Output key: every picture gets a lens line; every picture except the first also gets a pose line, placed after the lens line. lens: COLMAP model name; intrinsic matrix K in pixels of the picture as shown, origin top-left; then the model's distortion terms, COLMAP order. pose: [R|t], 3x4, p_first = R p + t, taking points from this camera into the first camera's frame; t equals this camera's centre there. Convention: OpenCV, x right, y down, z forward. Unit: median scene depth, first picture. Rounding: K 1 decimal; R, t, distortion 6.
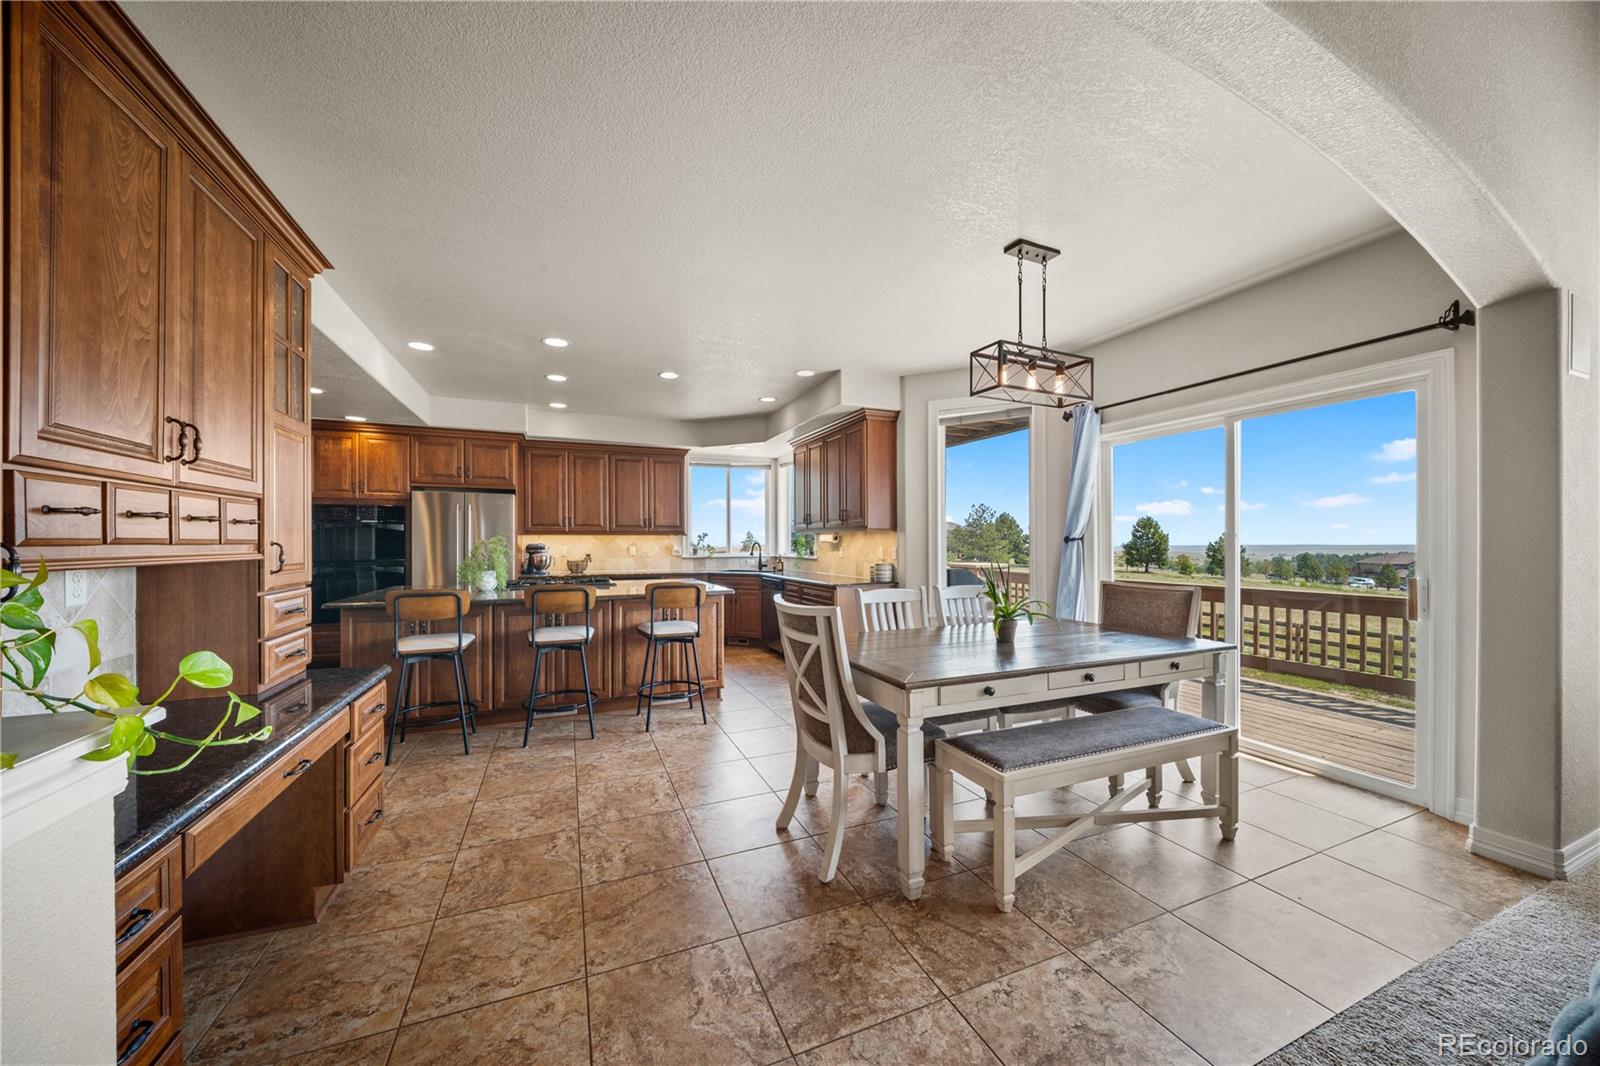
lens RADIAL K [[557.3, 0, 799.6], [0, 557.3, 543.5], [0, 0, 1]] dist [-0.001149, -0.001774]
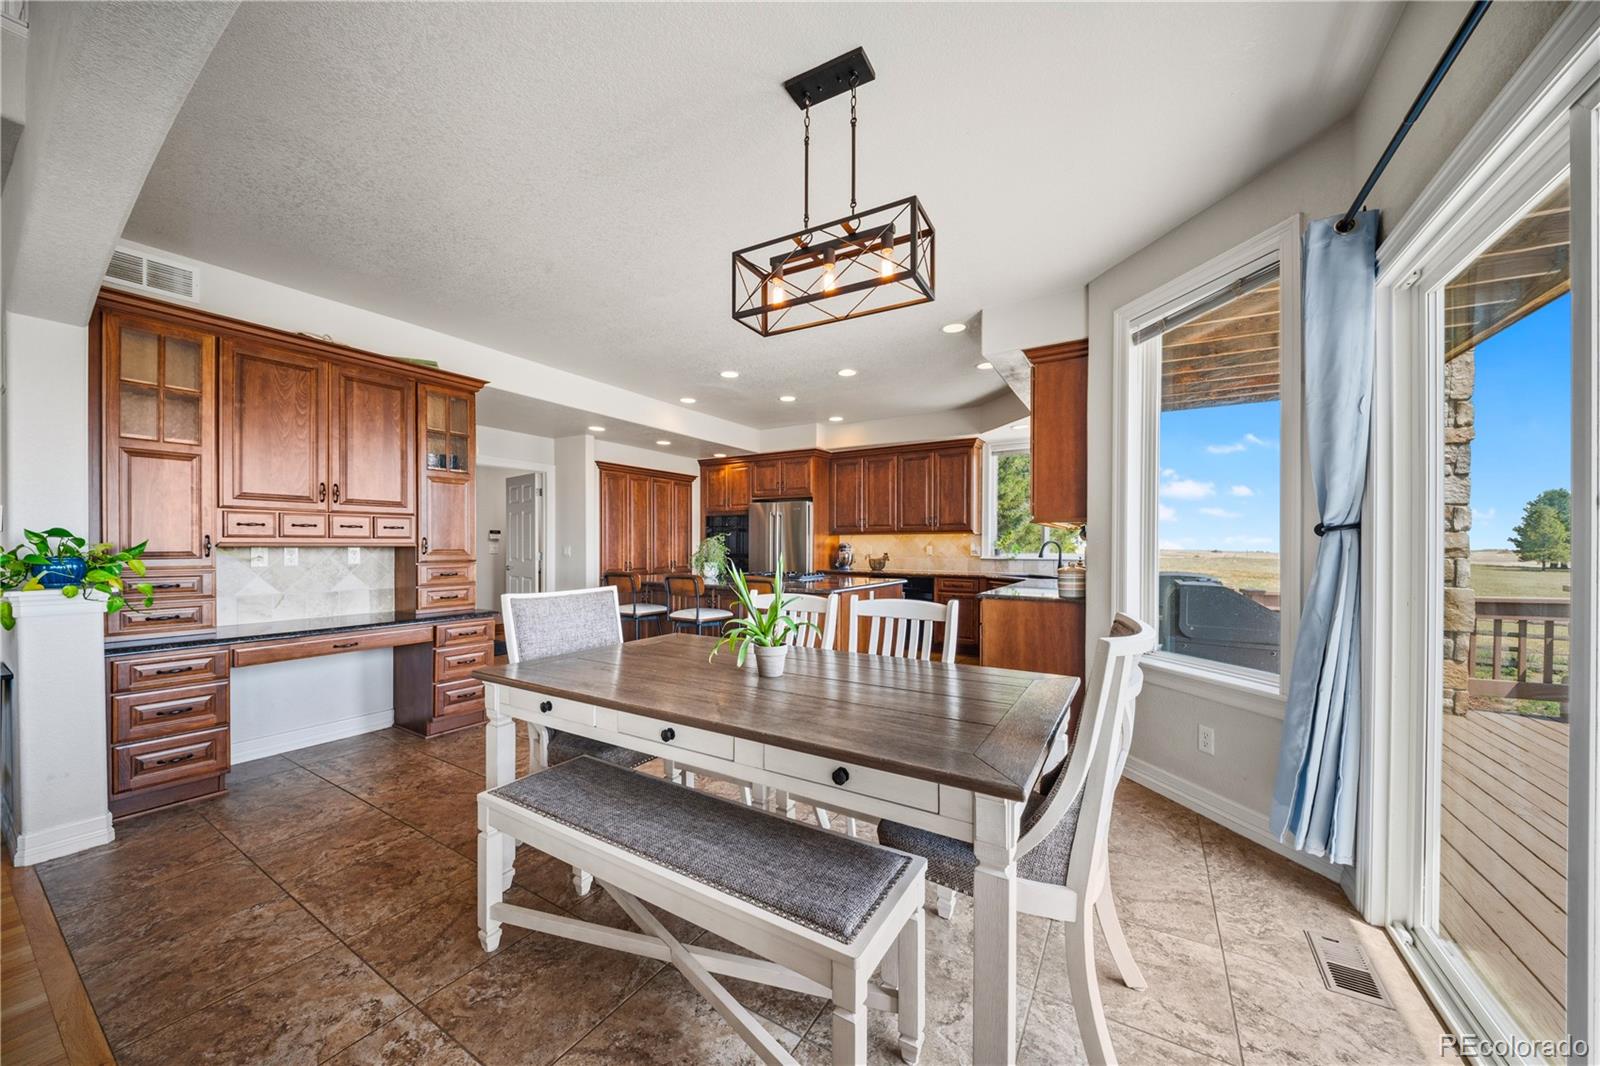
lens RADIAL K [[560.9, 0, 803.3], [0, 560.9, 553.3], [0, 0, 1]] dist [0.000505, -0.003809]
pose [[0.586508, 0.014035, -0.809822, 0.492936], [-0.003539, 0.999885, 0.014765, 0.006143], [0.809935, -0.005794, 0.586491, 0.318350]]
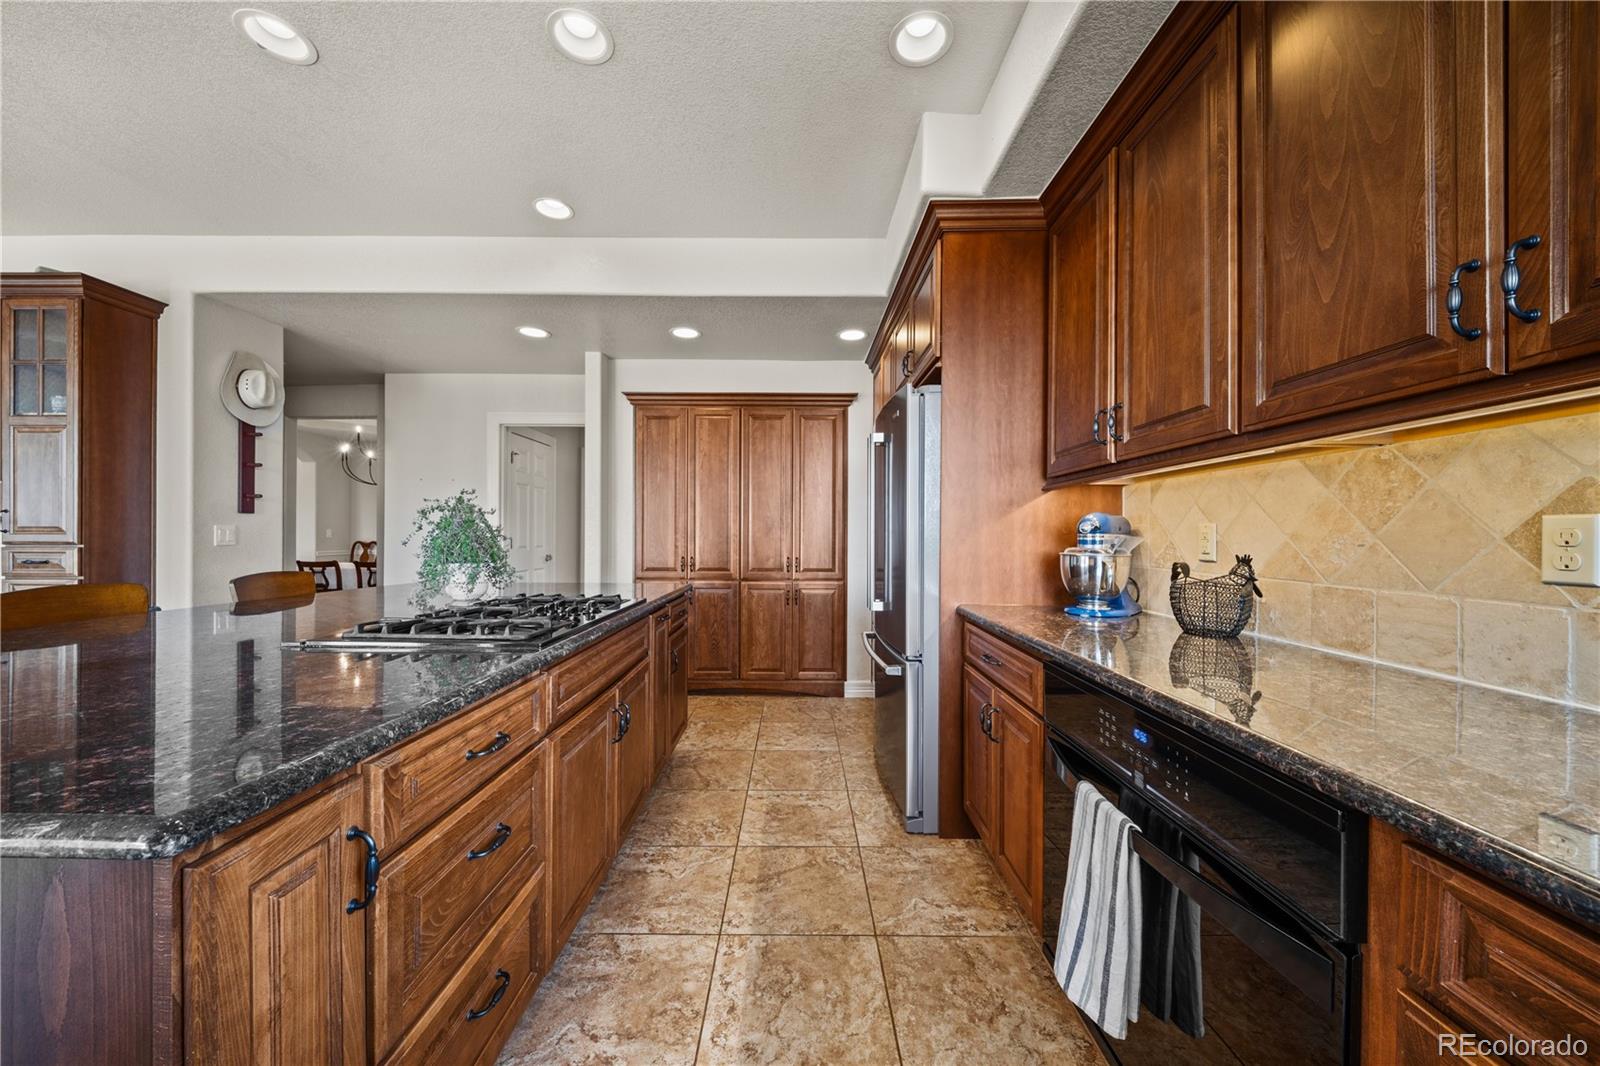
lens RADIAL K [[542.3, 0, 800.0], [0, 542.3, 533.0], [0, 0, 1]] dist [-0.000836, -0.000156]
pose [[-0.385266, -0.003115, -0.922800, -0.165246], [-0.006926, 0.999976, -0.000484, 0.014788], [0.922779, 0.006205, -0.385278, 1.180517]]
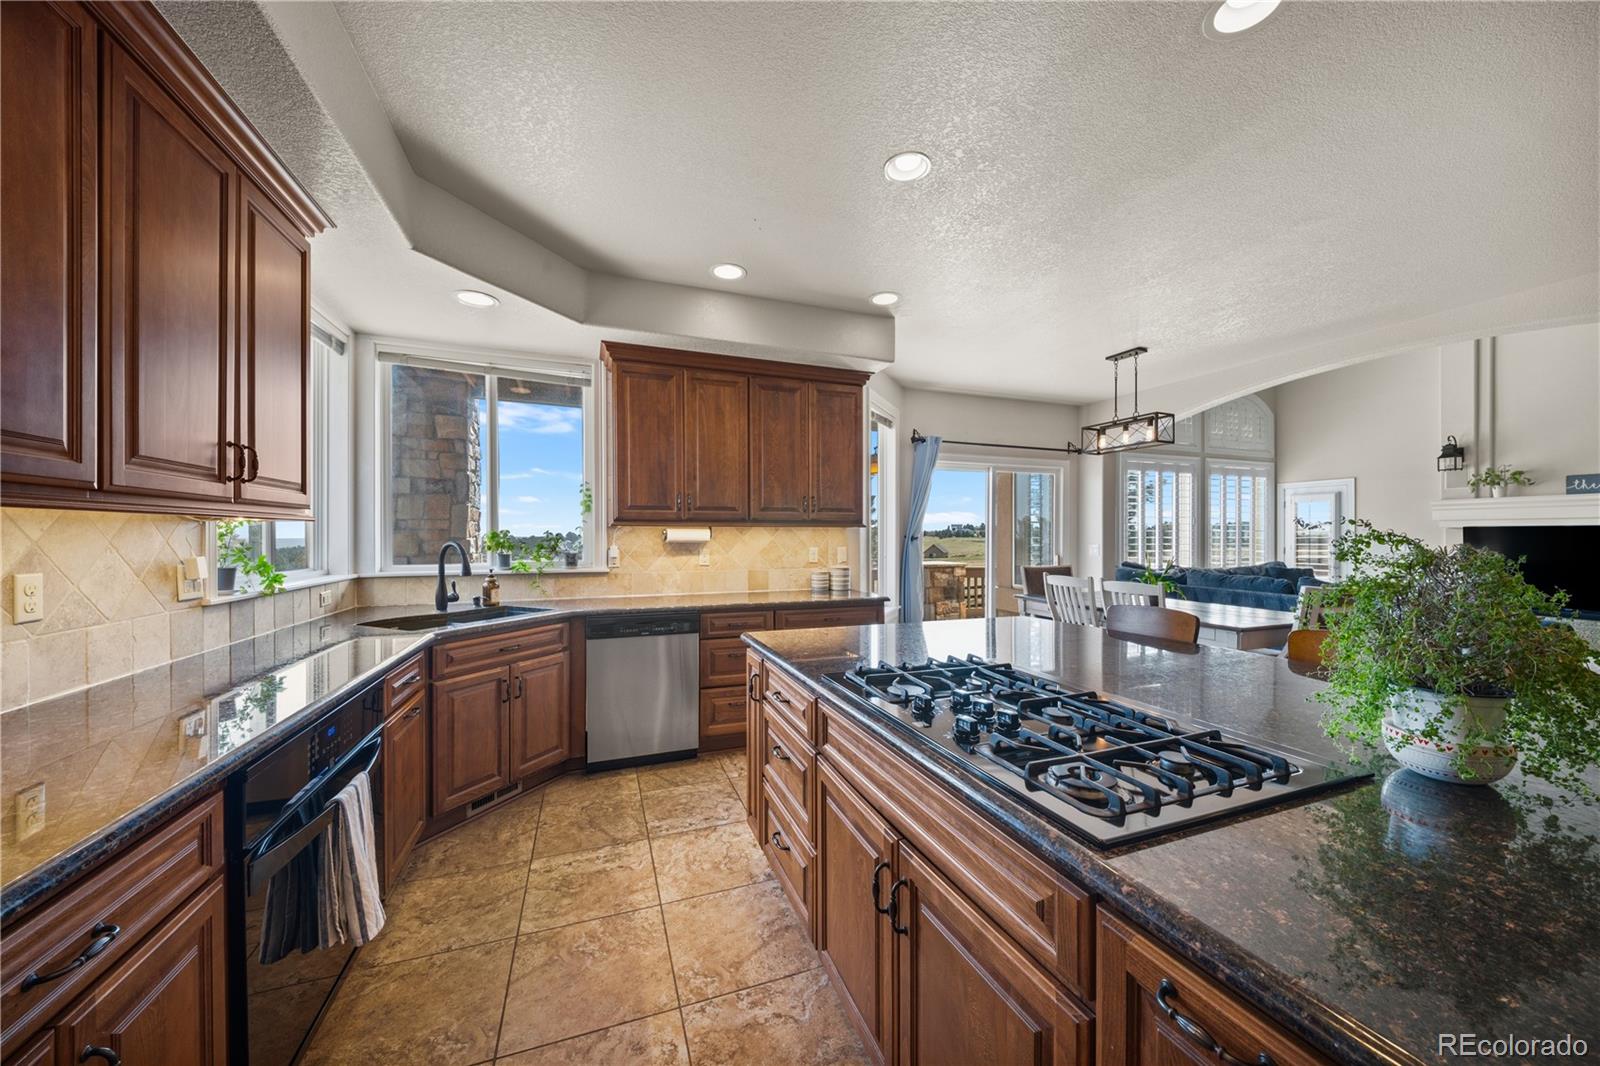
lens RADIAL K [[553.7, 0, 798.6], [0, 553.7, 537.6], [0, 0, 1]] dist [0.000611, -0.003473]
pose [[0.044381, -0.000440, 0.999015, -0.625385], [0.000509, 1.000000, 0.000418, -0.007754], [-0.999015, 0.000490, 0.044381, 0.981029]]
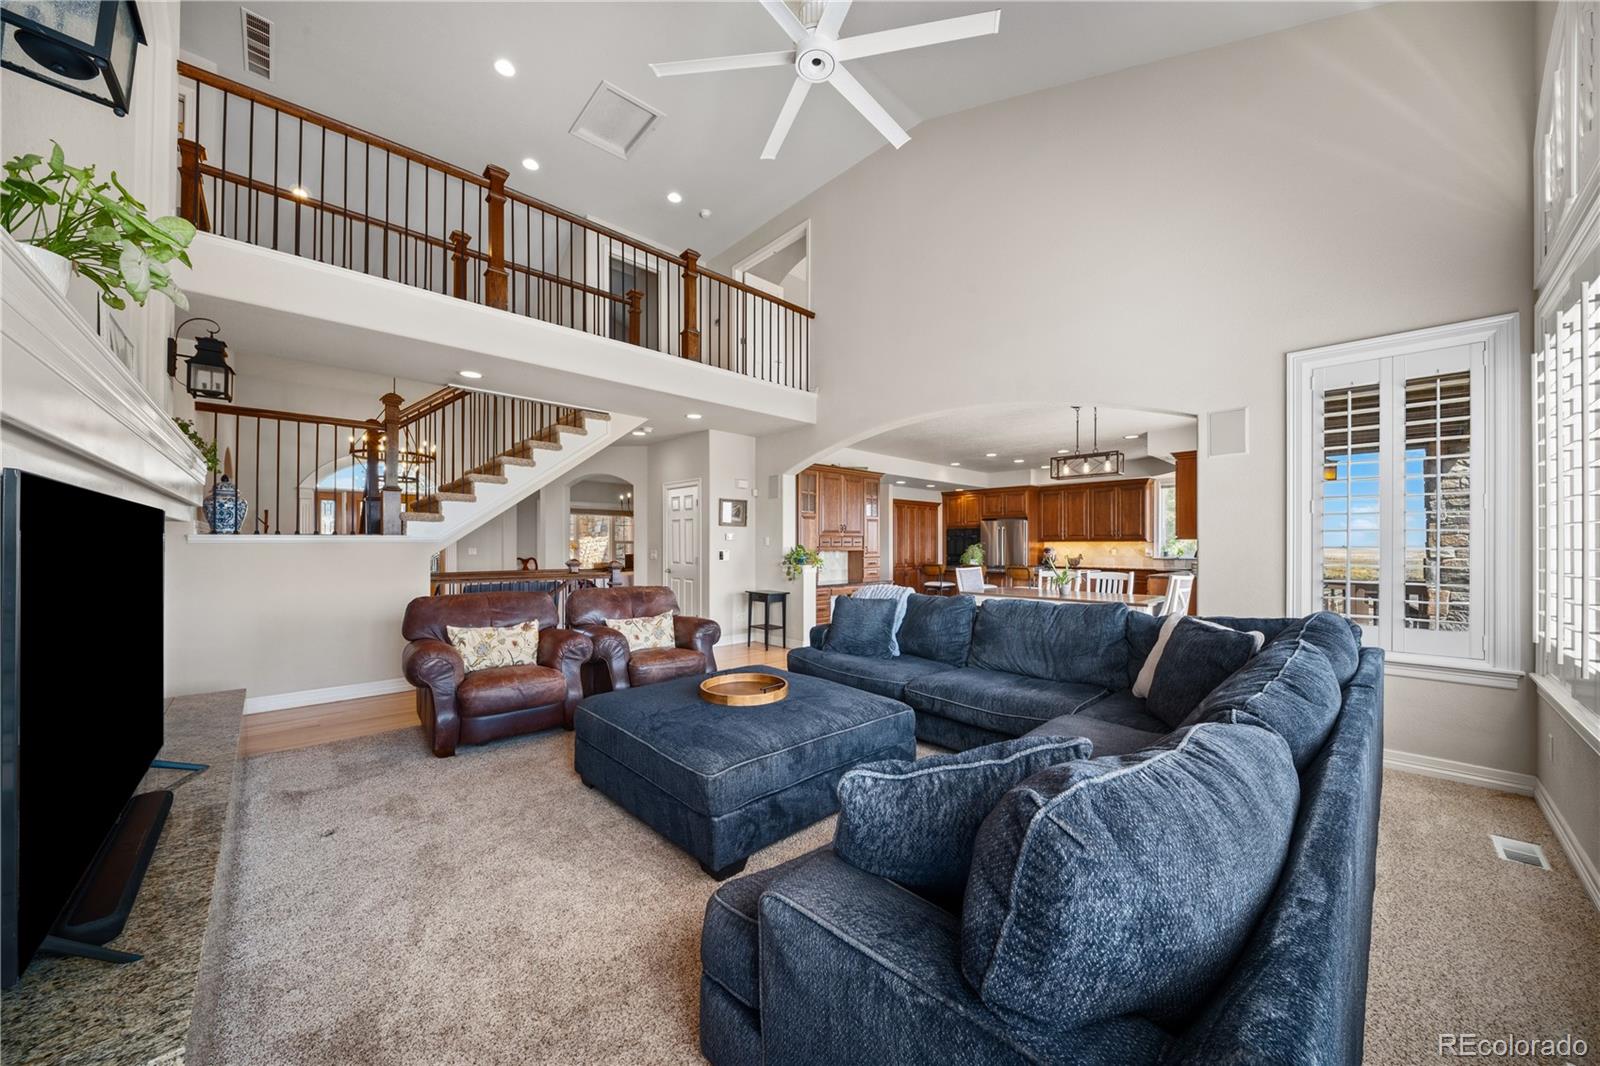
lens RADIAL K [[557.3, 0, 799.6], [0, 557.3, 543.5], [0, 0, 1]] dist [-0.001149, -0.001774]
pose [[0.342174, -0.001742, -0.939635, 1.029125], [-0.002159, 0.999994, -0.002640, -0.005975], [0.939634, 0.002932, 0.342168, -0.338178]]
